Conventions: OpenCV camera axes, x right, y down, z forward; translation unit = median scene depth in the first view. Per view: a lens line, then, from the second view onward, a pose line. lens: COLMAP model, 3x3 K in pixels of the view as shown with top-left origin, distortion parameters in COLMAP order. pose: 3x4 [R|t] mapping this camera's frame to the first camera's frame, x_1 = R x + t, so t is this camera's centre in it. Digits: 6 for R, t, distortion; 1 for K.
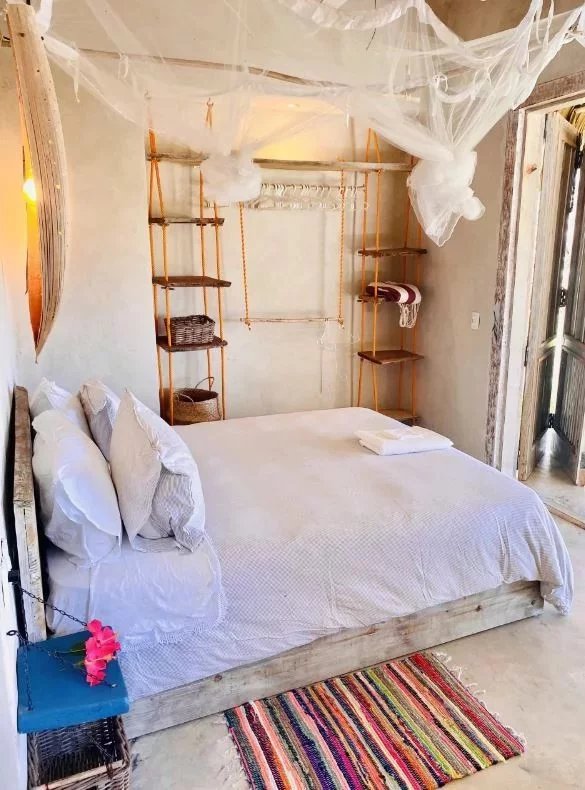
lens RADIAL K [[627.9, 0, 292.5], [0, 627.9, 395.0], [0, 0, 1]] dist [0.081085, -0.003453]
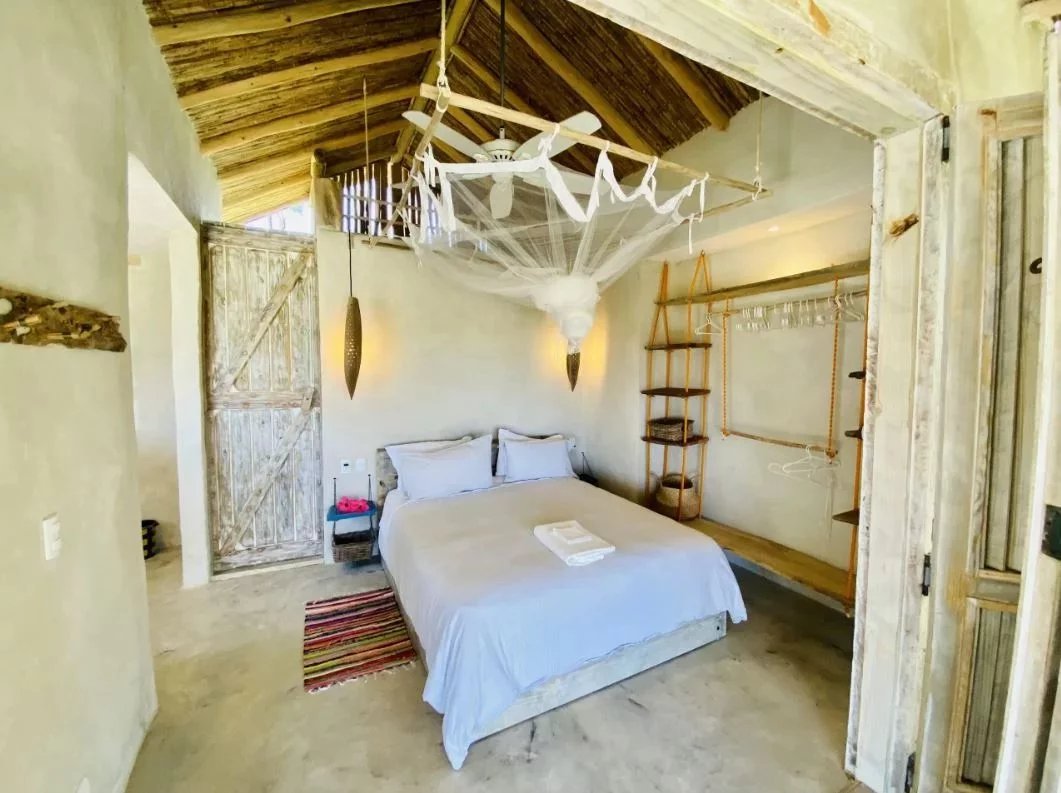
lens RADIAL K [[428.6, 0, 530.5], [0, 428.6, 396.5], [0, 0, 1]] dist [-0.000389, -0.000009]
pose [[0.077543, 0.057867, -0.995308, 0.709008], [-0.228686, 0.972729, 0.038737, -0.142926], [0.970407, 0.224609, 0.088662, 0.664745]]
